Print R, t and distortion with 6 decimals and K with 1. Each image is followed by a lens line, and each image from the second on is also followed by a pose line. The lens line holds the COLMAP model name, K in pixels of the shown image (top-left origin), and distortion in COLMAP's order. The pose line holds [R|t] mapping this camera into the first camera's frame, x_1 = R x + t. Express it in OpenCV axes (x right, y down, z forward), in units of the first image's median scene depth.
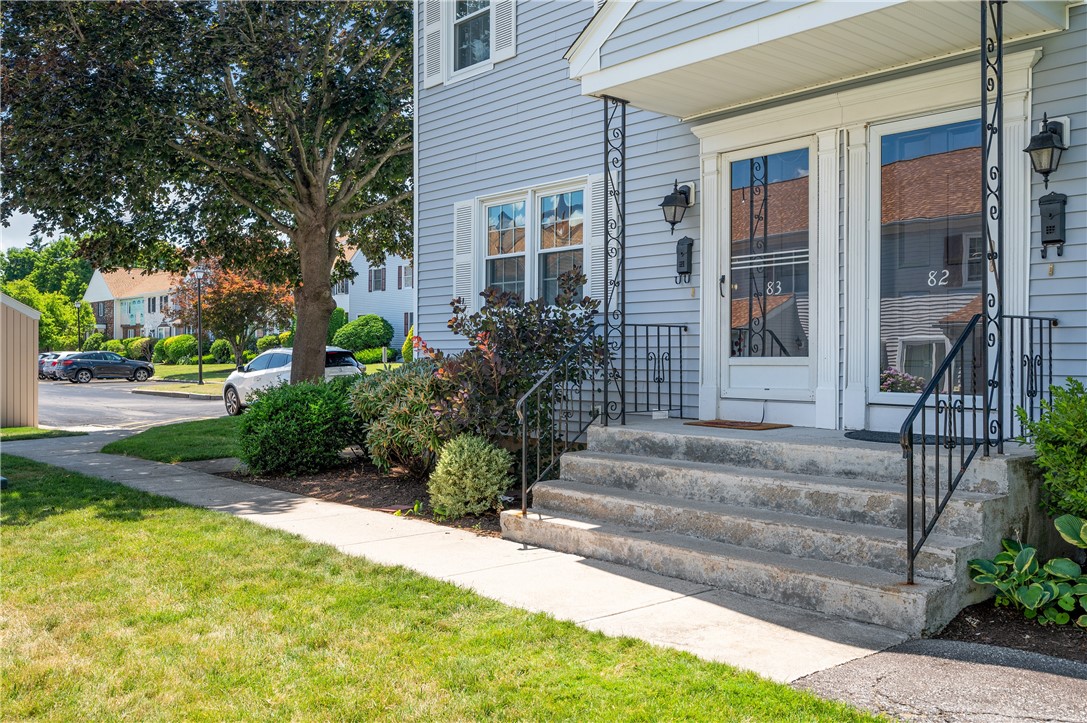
lens RADIAL K [[929.8, 0, 521.9], [0, 929.8, 360.4], [0, 0, 1]] dist [-0.008082, -0.001244]
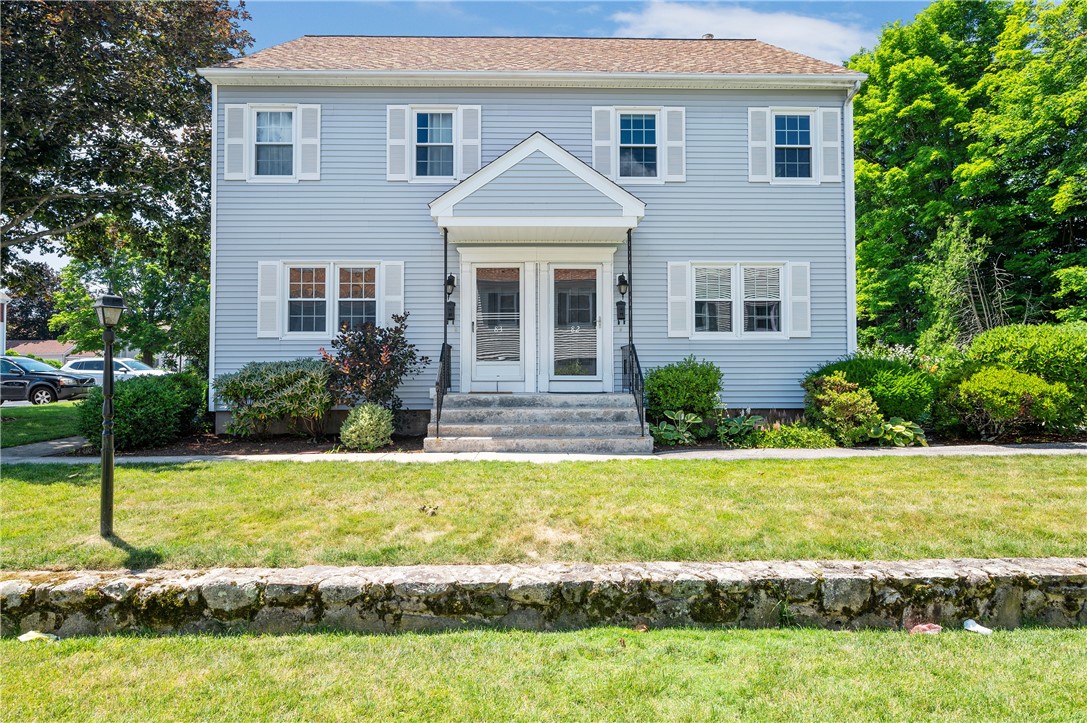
lens RADIAL K [[643.4, 0, 520.6], [0, 643.4, 358.3], [0, 0, 1]] dist [-0.001466, -0.000004]
pose [[0.656861, 0.017003, 0.753820, -0.929382], [0.005121, 0.999622, -0.027009, 0.034648], [-0.753995, 0.021601, 0.656525, -0.022892]]
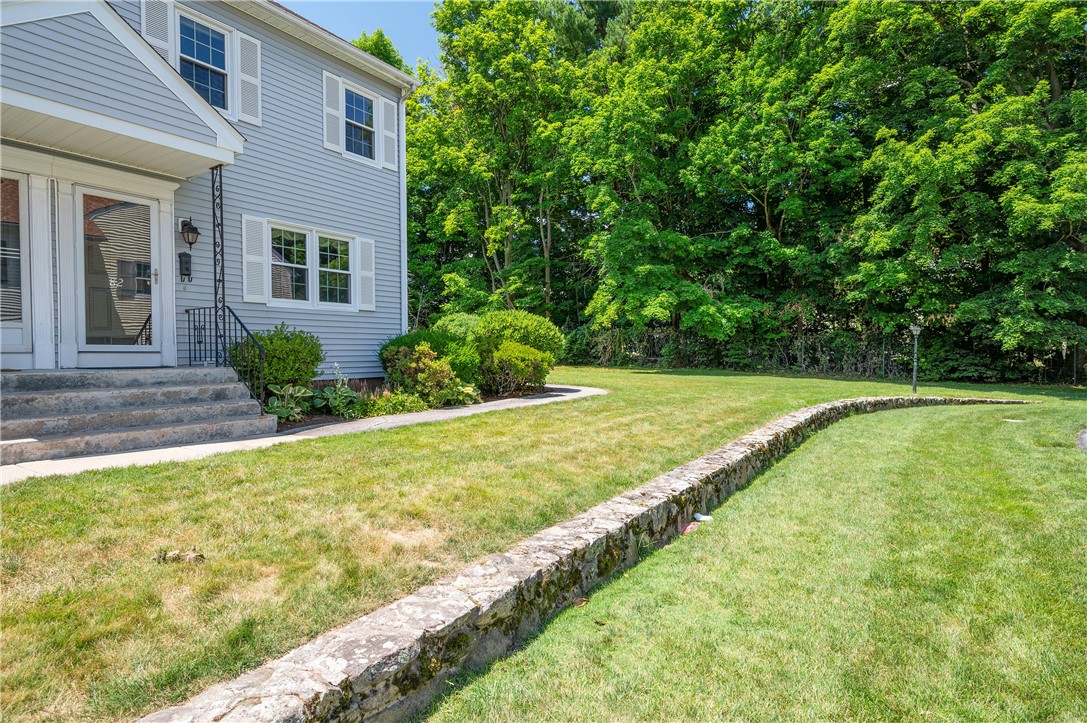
lens RADIAL K [[590.8, 0, 543.5], [0, 590.8, 361.5], [0, 0, 1]] dist [-0.001302, -0.000652]
pose [[-0.252410, -0.015165, 0.967502, -0.882391], [0.007797, 0.999813, 0.017705, 0.053150], [-0.967589, 0.012012, -0.252244, 0.465460]]
